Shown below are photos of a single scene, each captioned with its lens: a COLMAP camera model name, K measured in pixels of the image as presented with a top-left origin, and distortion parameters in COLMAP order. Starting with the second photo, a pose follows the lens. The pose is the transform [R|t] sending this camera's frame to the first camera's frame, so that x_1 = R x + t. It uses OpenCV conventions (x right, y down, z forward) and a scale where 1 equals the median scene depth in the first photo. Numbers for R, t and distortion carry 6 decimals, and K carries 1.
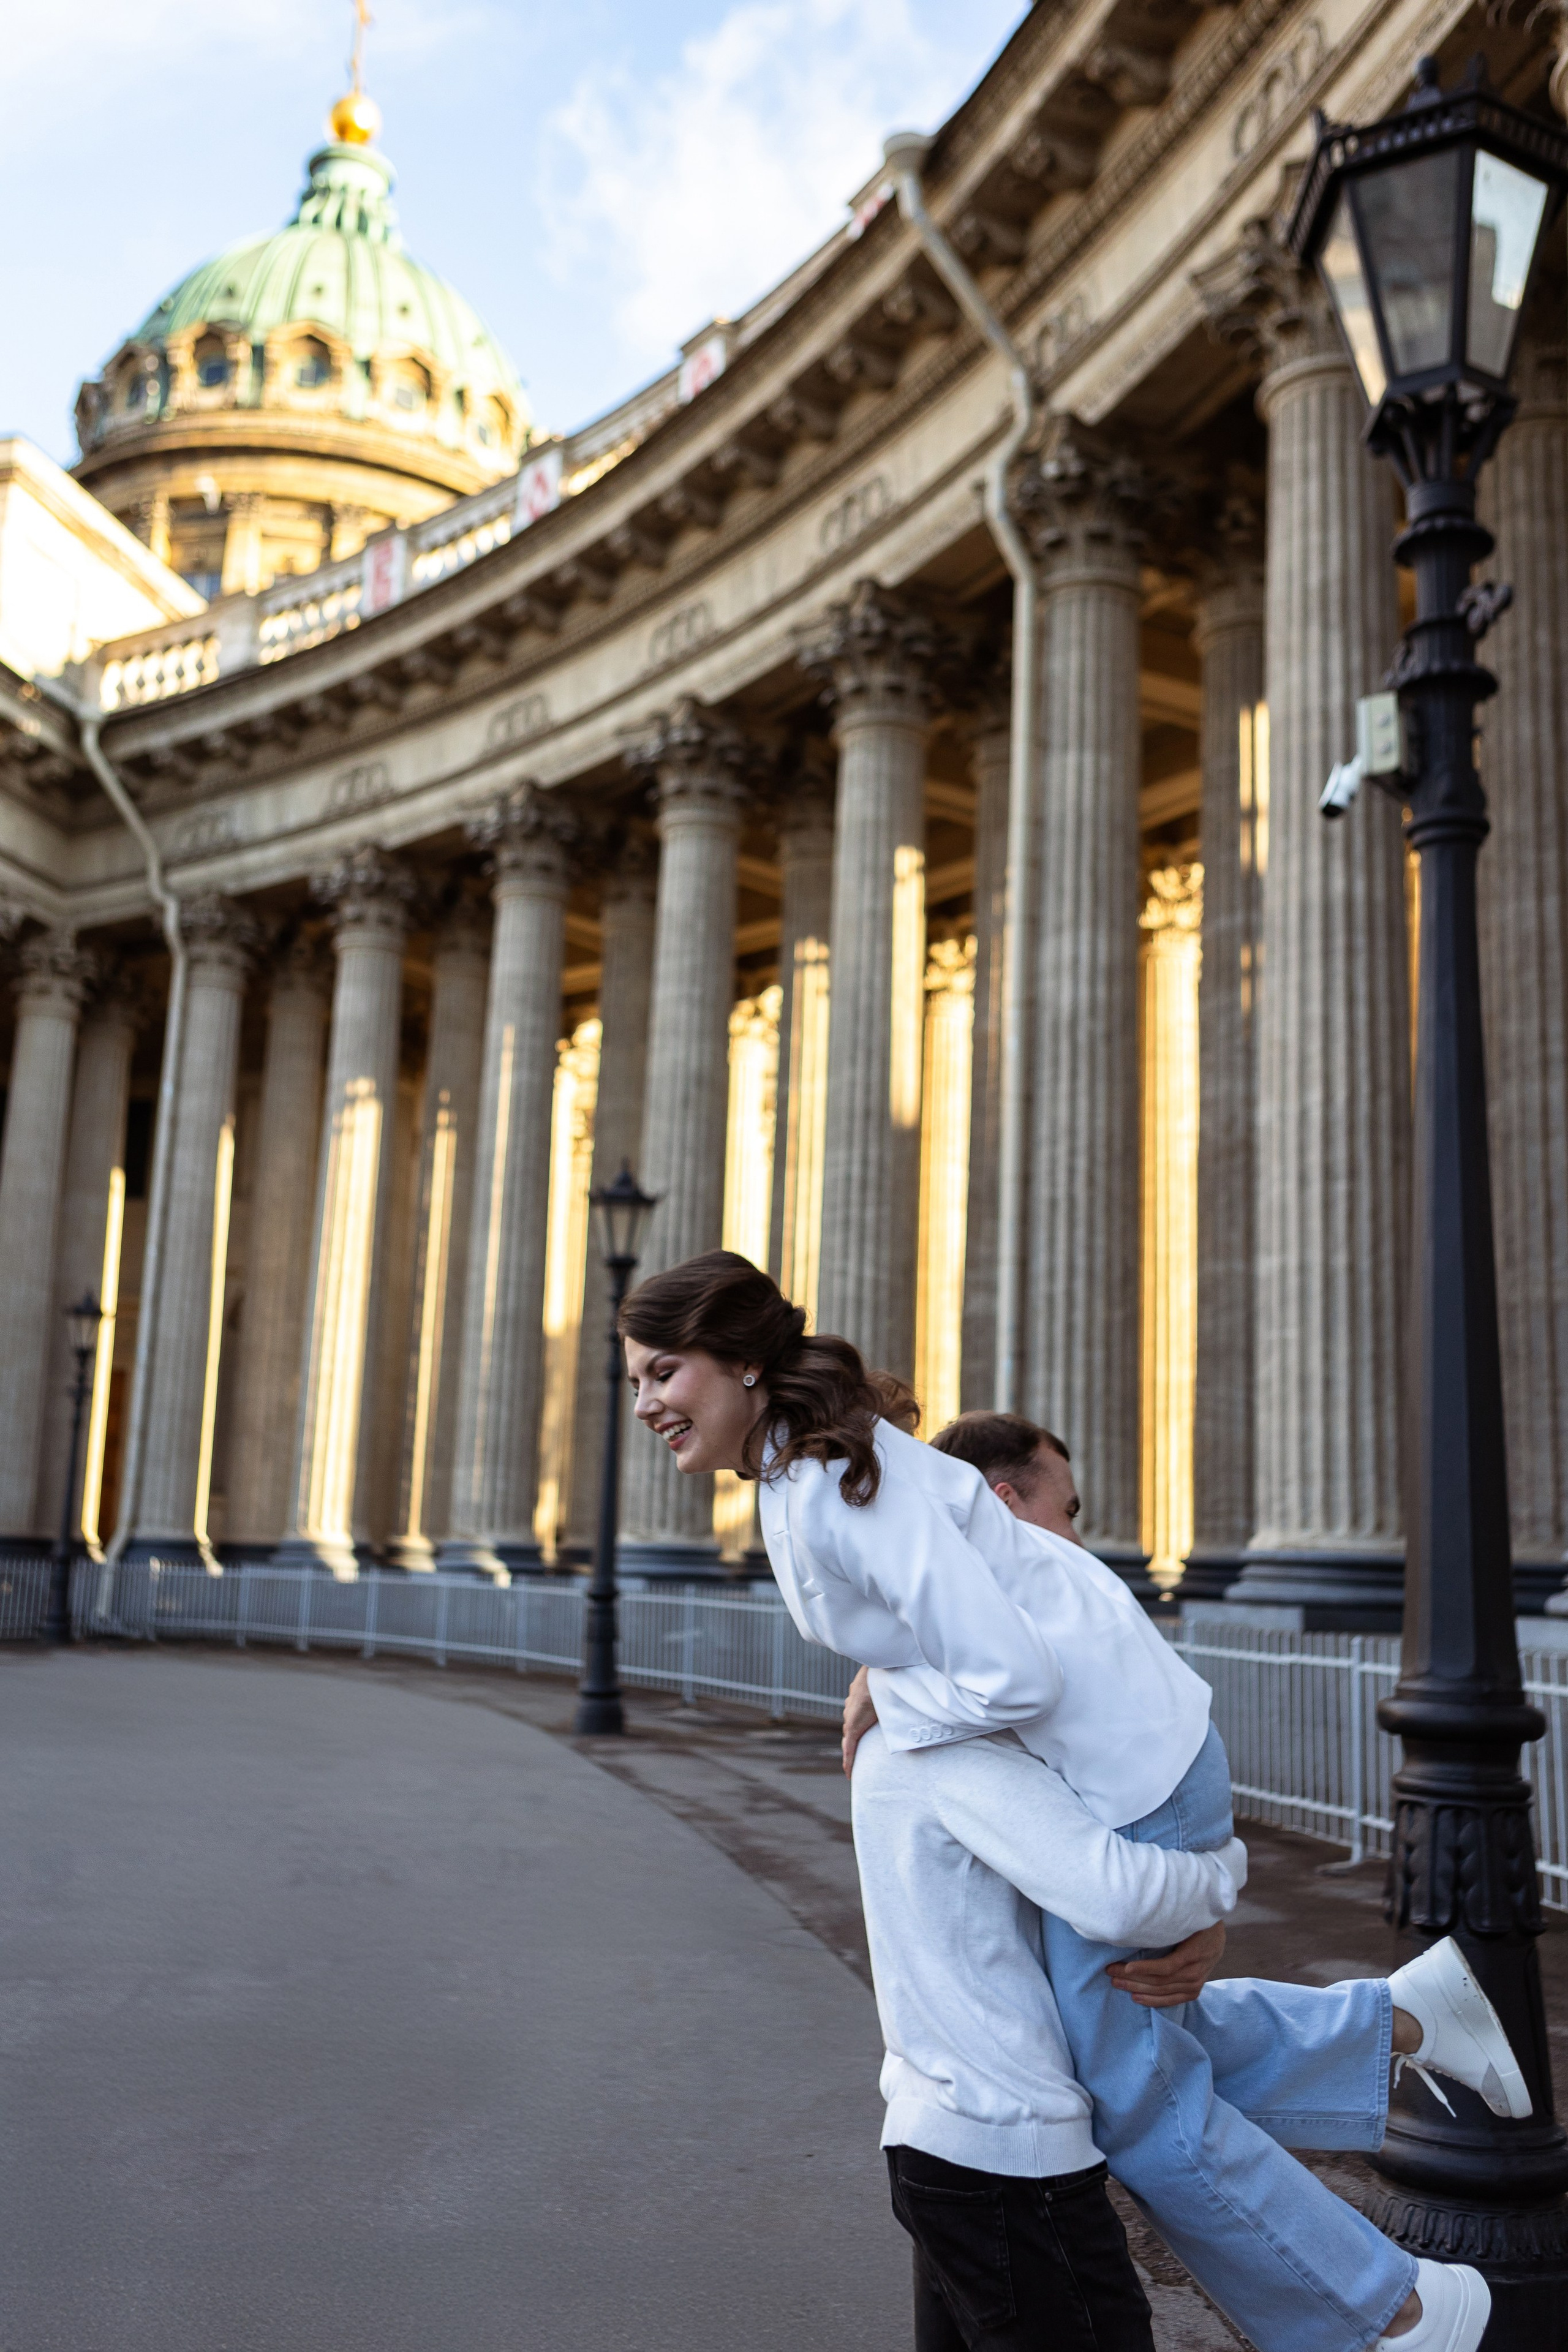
lens RADIAL K [[2235.7, 0, 793.0], [0, 2235.7, 1177.3], [0, 0, 1]] dist [-0.020135, 0.000000]
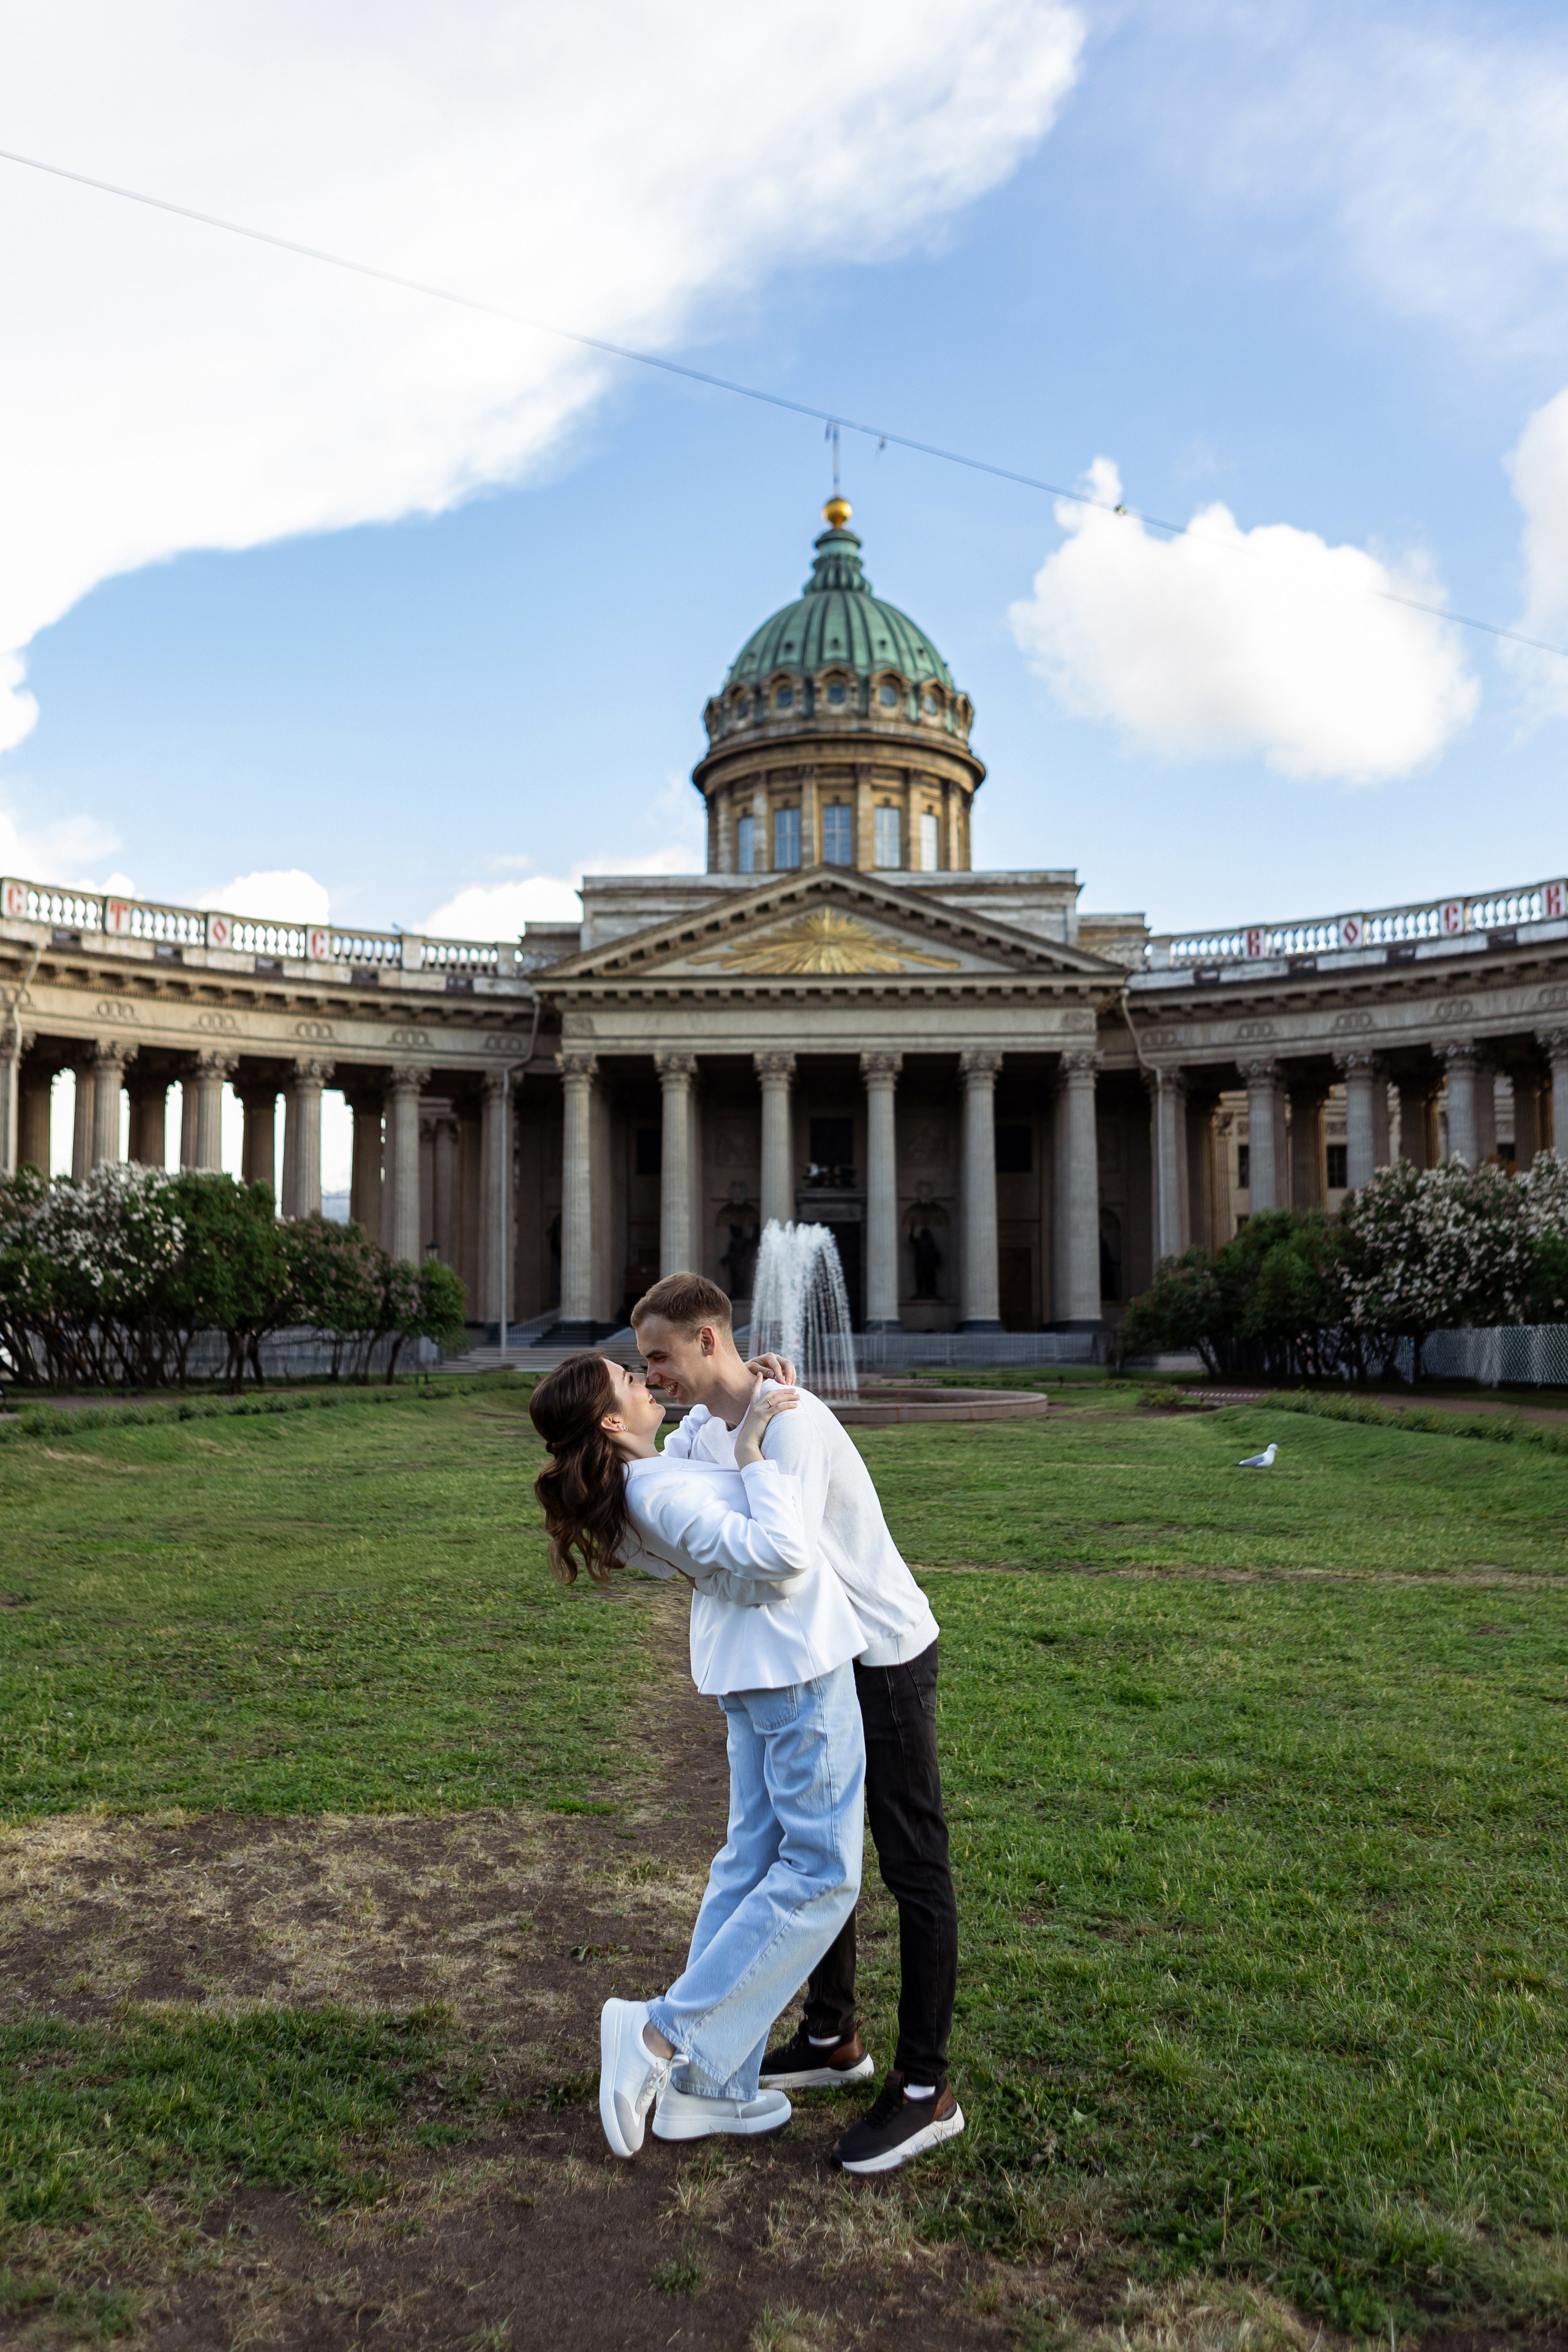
lens RADIAL K [[1877.1, 0, 793.1], [0, 1877.1, 1176.1], [0, 0, 1]] dist [0.008802, 0.012036]
pose [[0.973740, -0.030492, 0.225611, -1.285824], [0.003704, 0.992981, 0.118220, -0.280562], [-0.227632, -0.114280, 0.967018, -1.084861]]
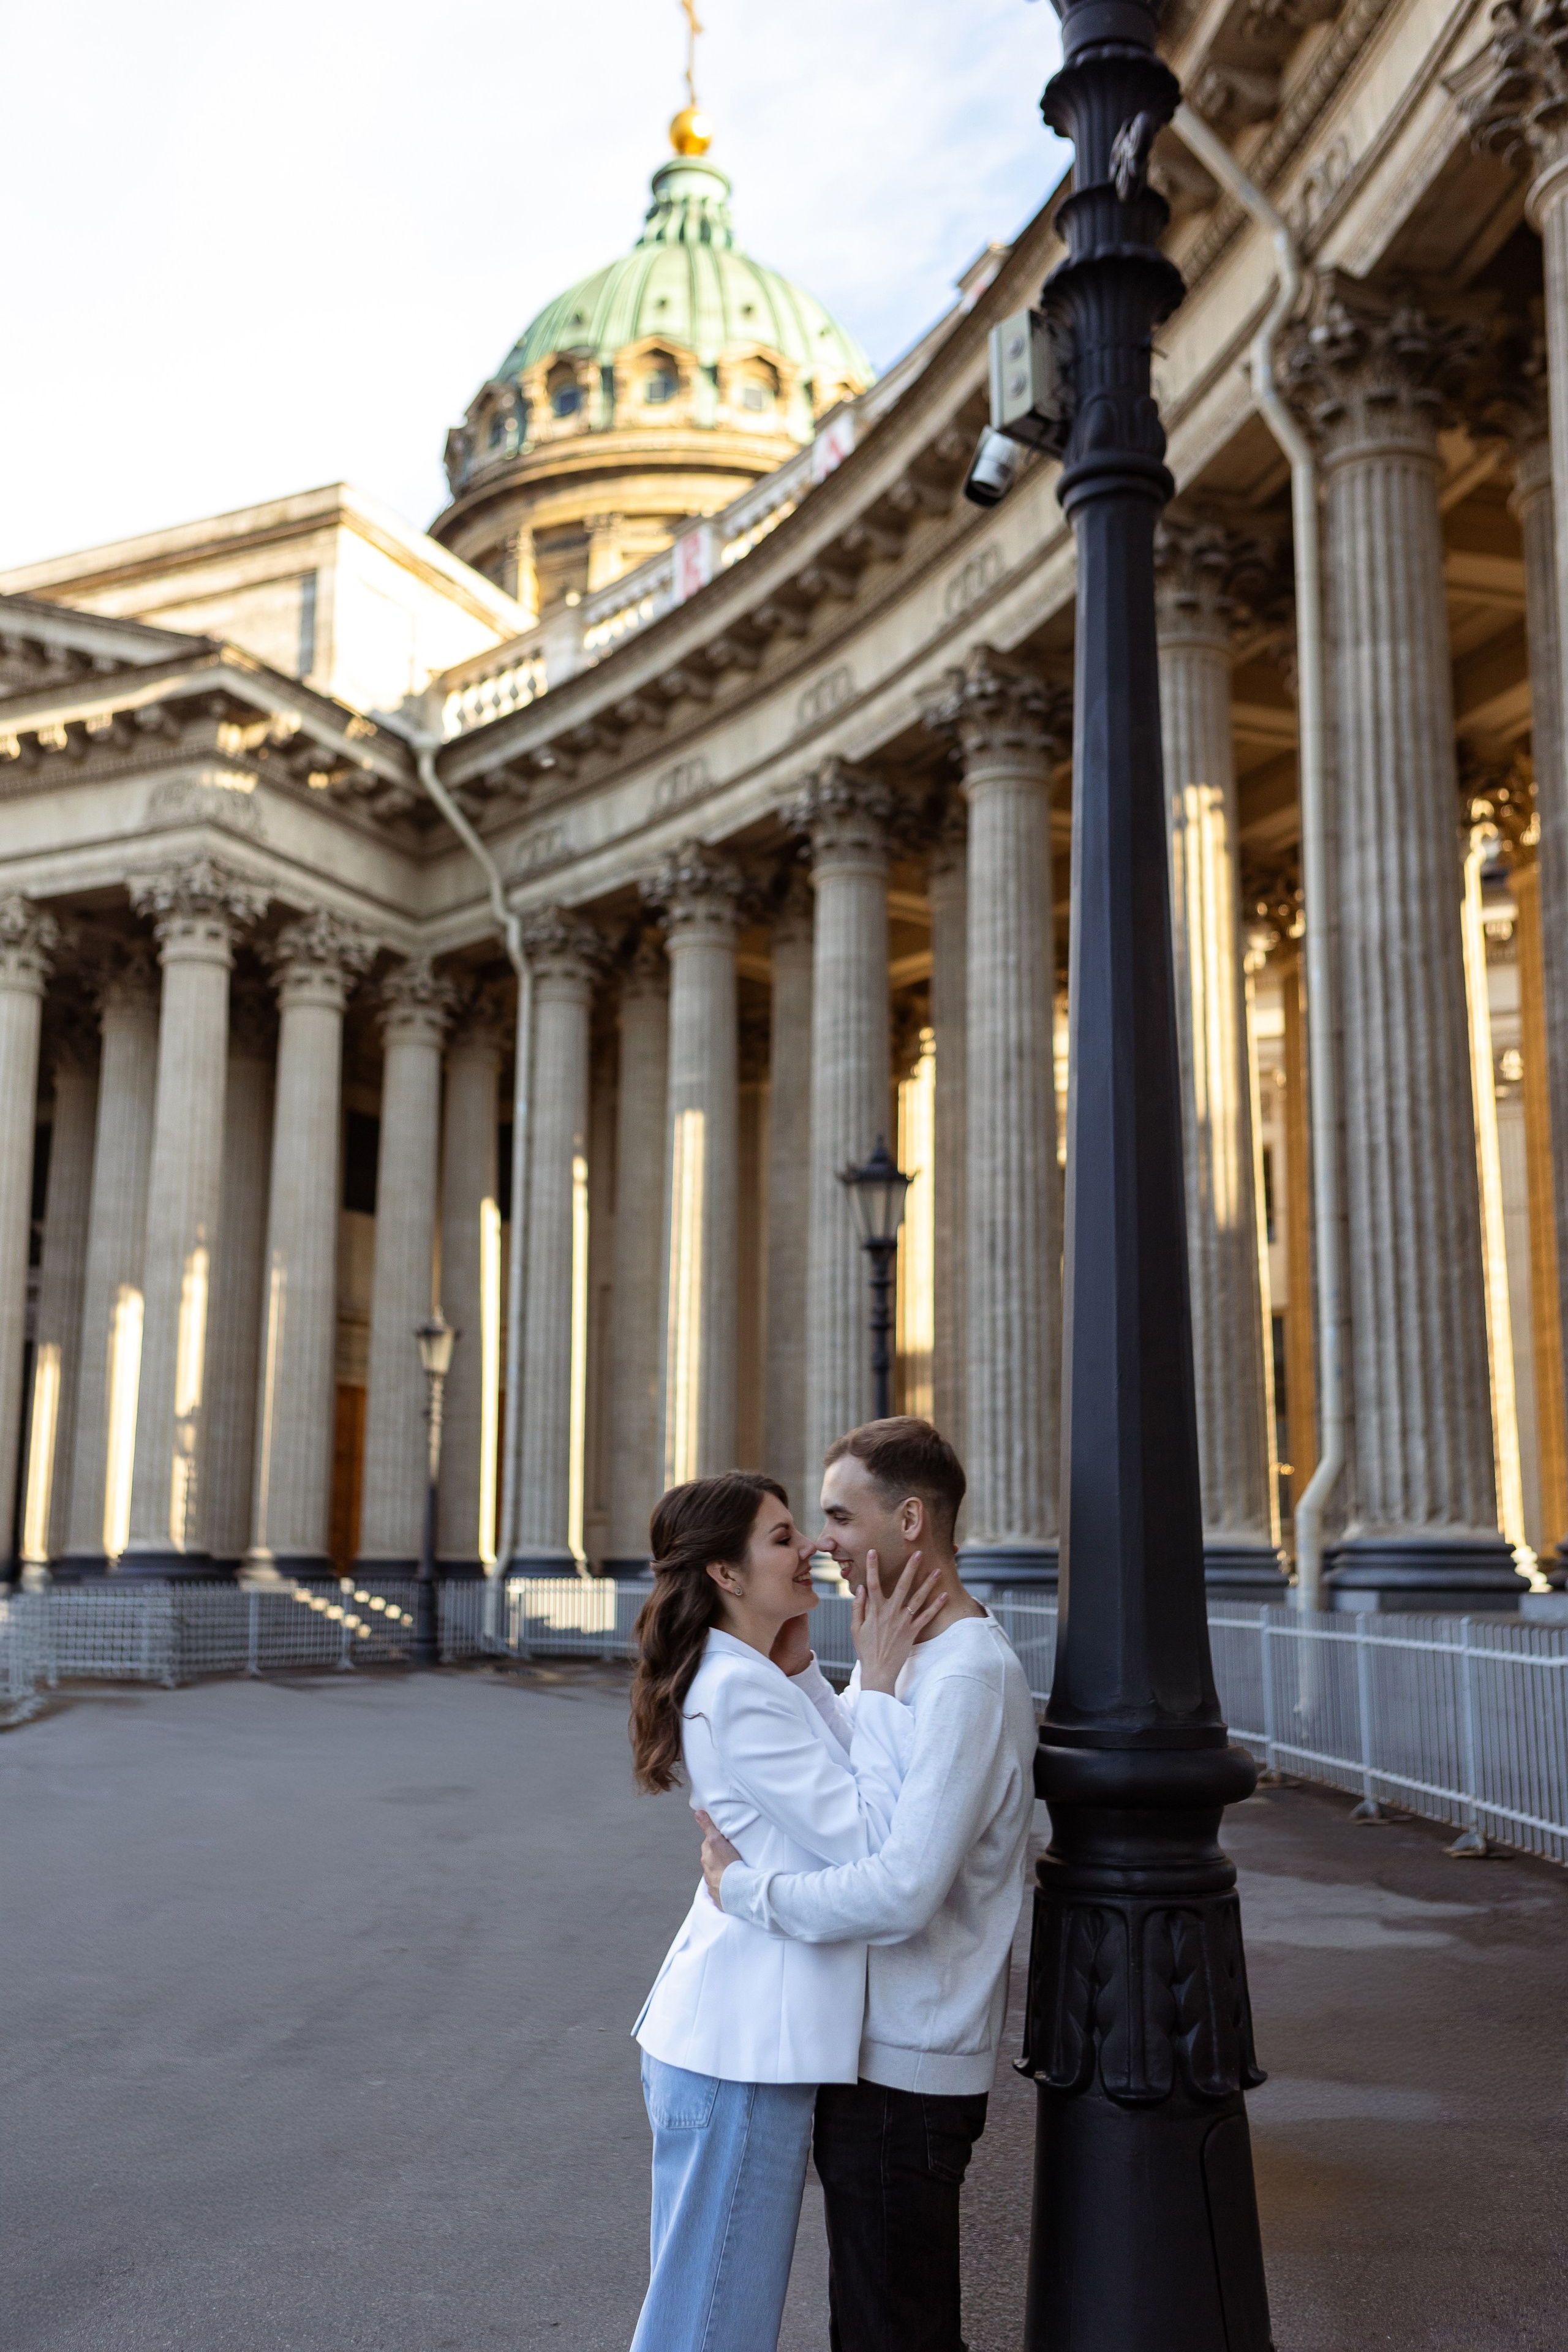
lens RADIAL K [[2235.7, 0, 774.7], [0, 2235.7, 1180.0], [0, 0, 1]] dist [-0.020135, 0.000000]
pose [[0.970262, -0.068556, -0.232145, 0.065425], [0.068098, 0.997629, -0.009998, 0.011566], [0.232280, -0.006108, 0.972630, 0.057636]]
